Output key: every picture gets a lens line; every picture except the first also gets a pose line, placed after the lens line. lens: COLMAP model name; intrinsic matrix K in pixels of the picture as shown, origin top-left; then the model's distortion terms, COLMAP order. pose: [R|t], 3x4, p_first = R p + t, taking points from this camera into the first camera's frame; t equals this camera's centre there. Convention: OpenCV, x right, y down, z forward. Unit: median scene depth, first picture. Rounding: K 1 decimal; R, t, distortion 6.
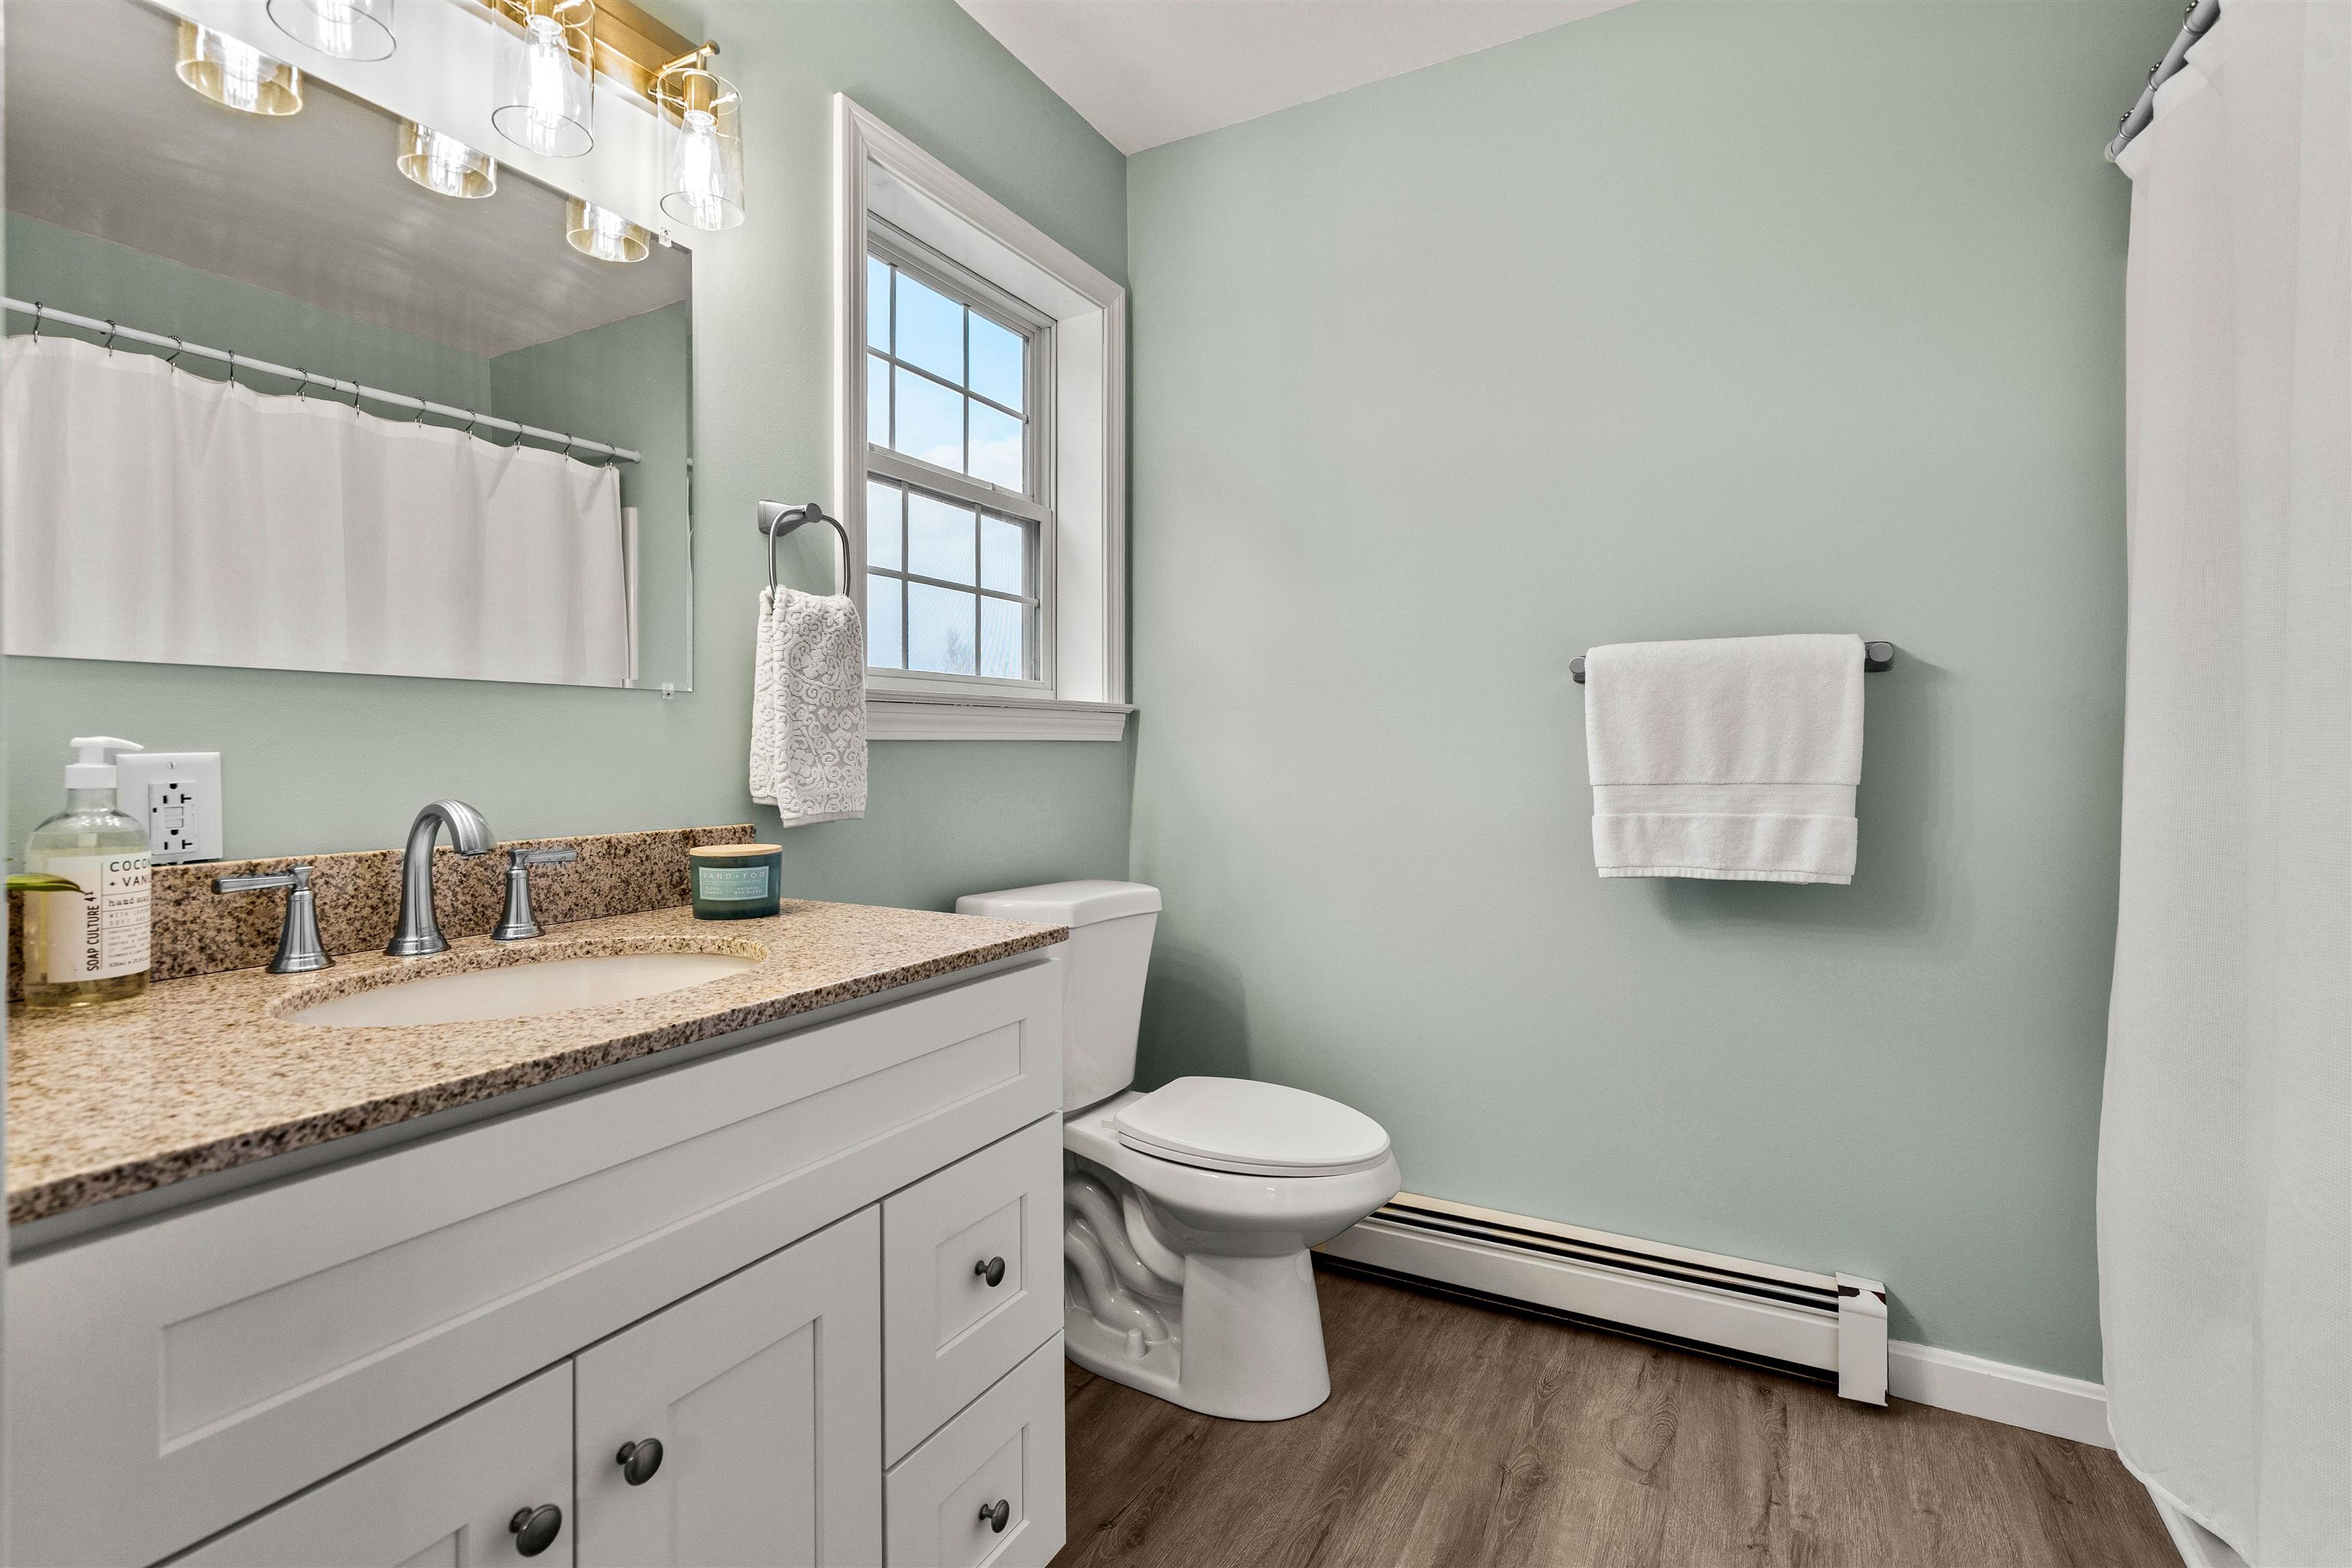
lens RADIAL K [[1089.3, 0, 1188.6], [0, 1089.3, 776.3], [0, 0, 1]] dist [0.001395, 0.000282]
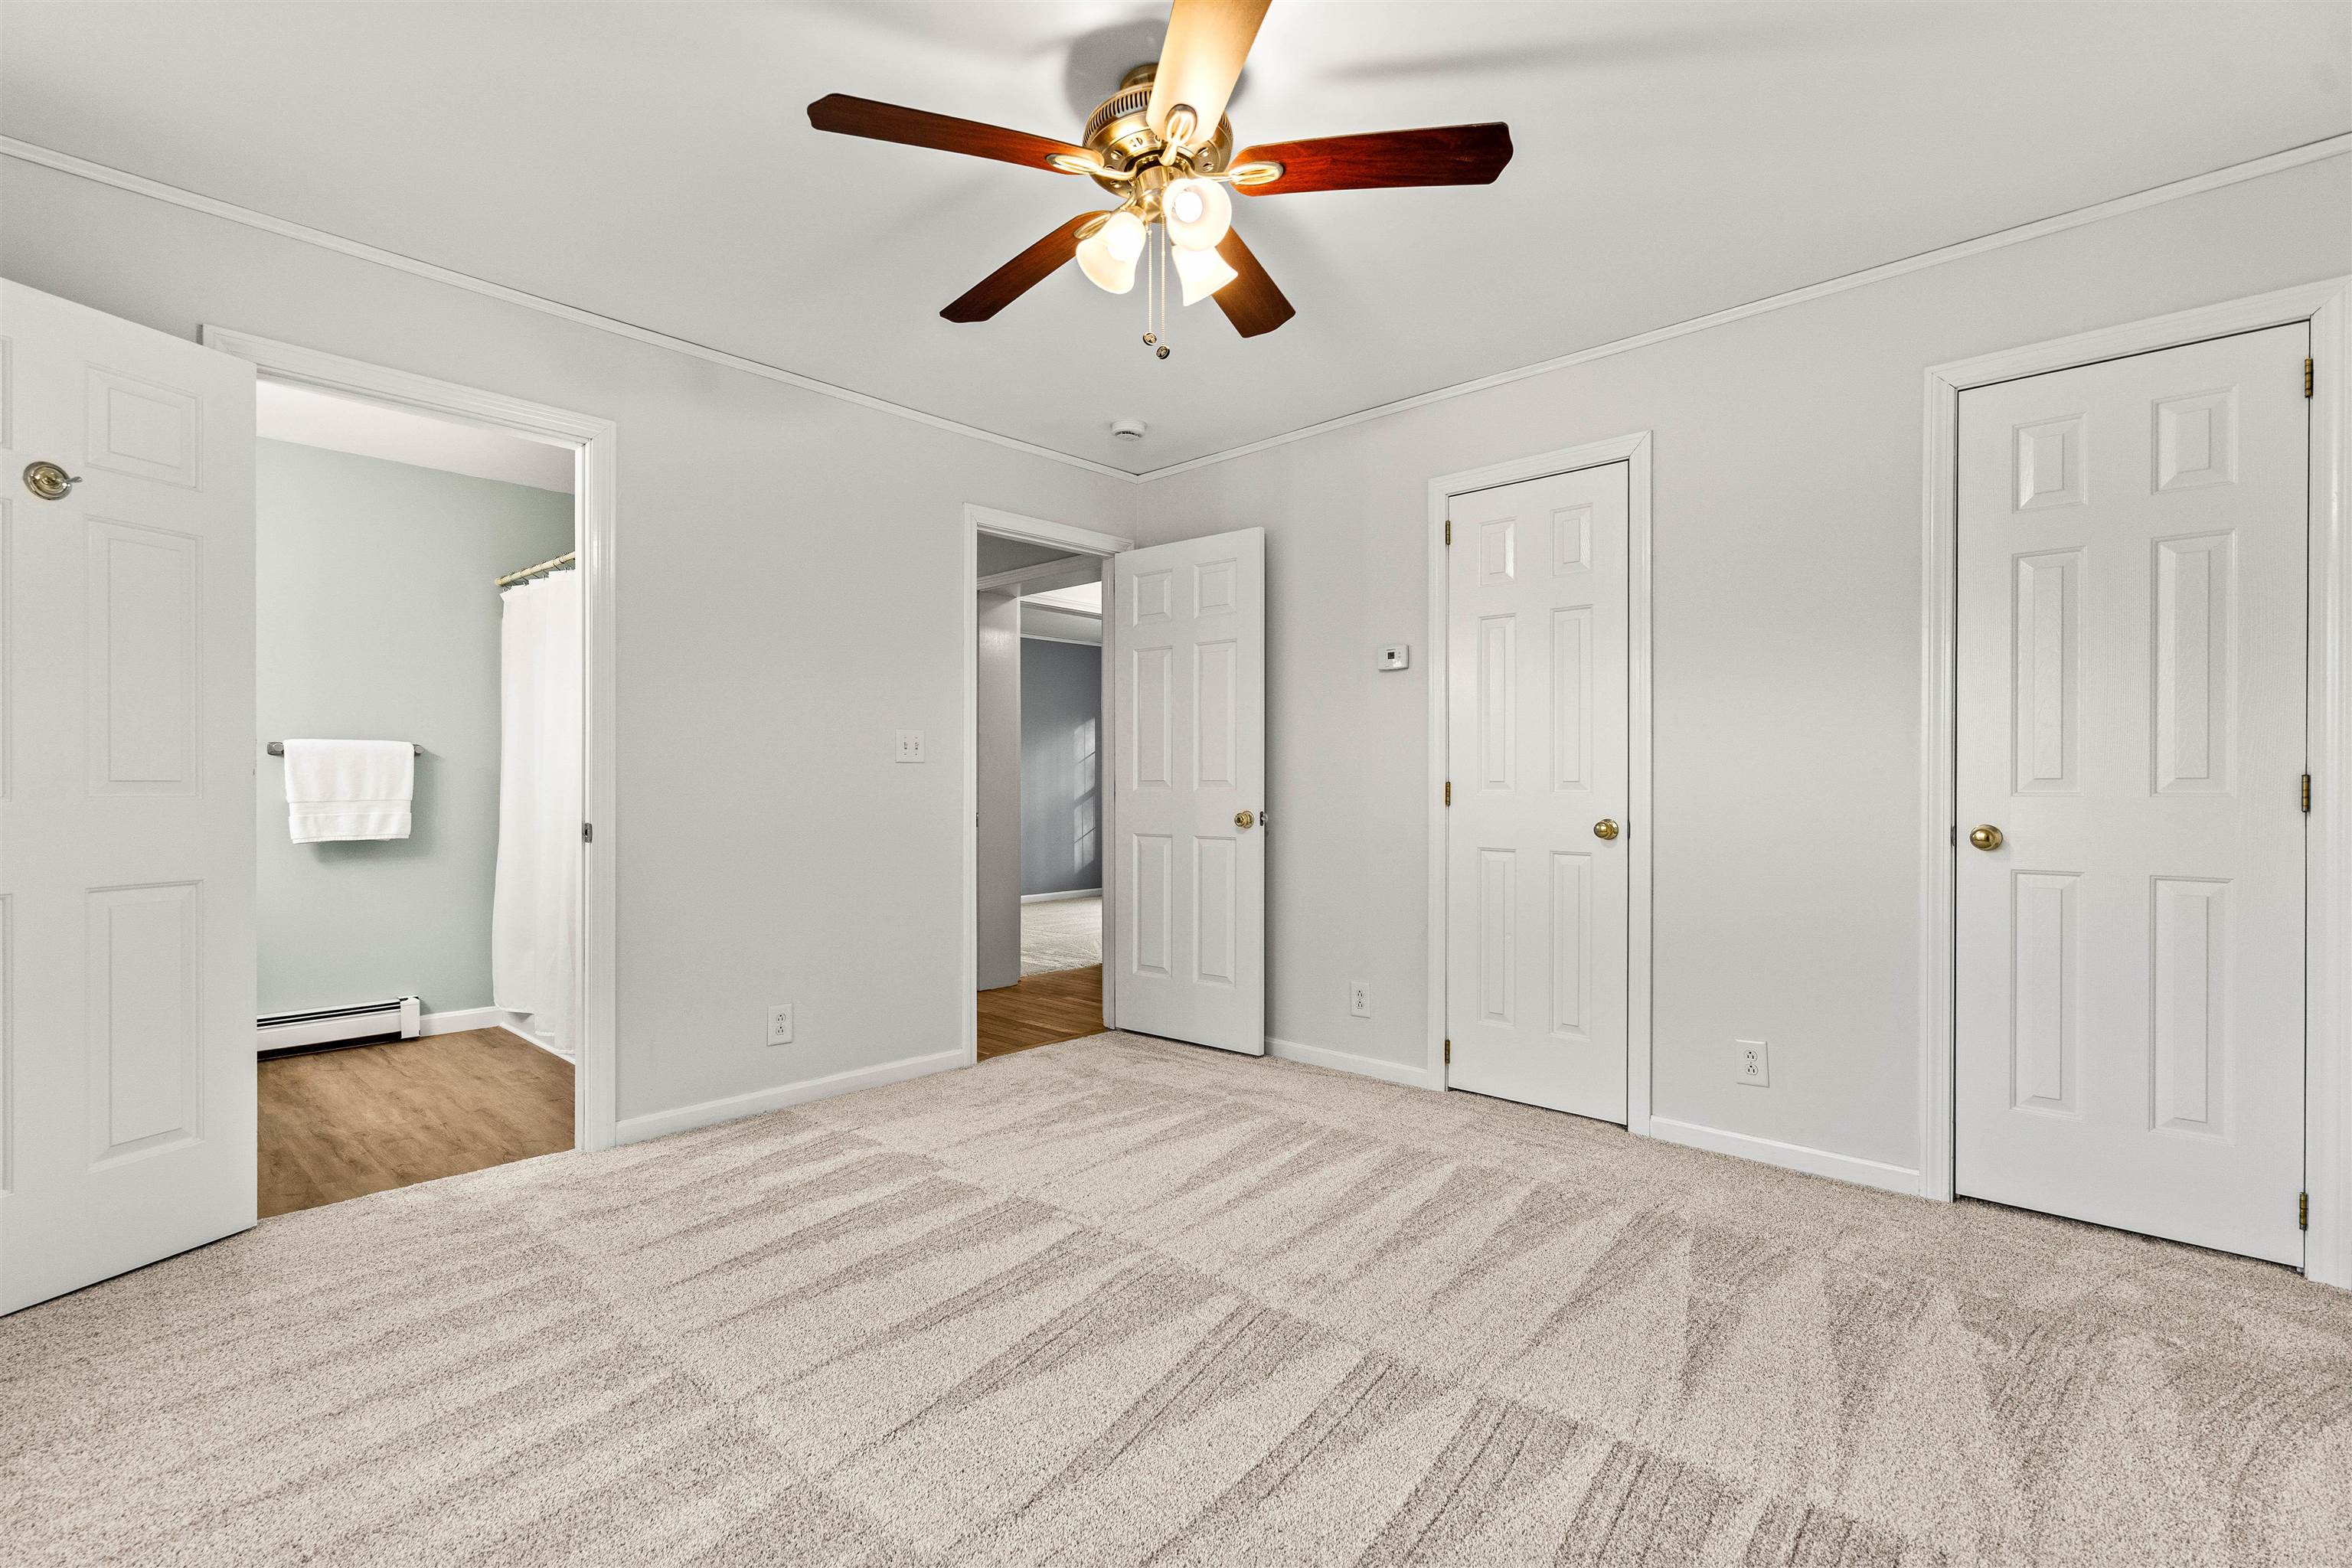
lens RADIAL K [[1089.3, 0, 1180.9], [0, 1089.3, 778.8], [0, 0, 1]] dist [0.001395, 0.000282]
pose [[0.244662, -0.002287, 0.969606, -1.421330], [-0.002342, 0.999993, 0.002950, -0.053315], [-0.969606, -0.002993, 0.244655, -1.381406]]
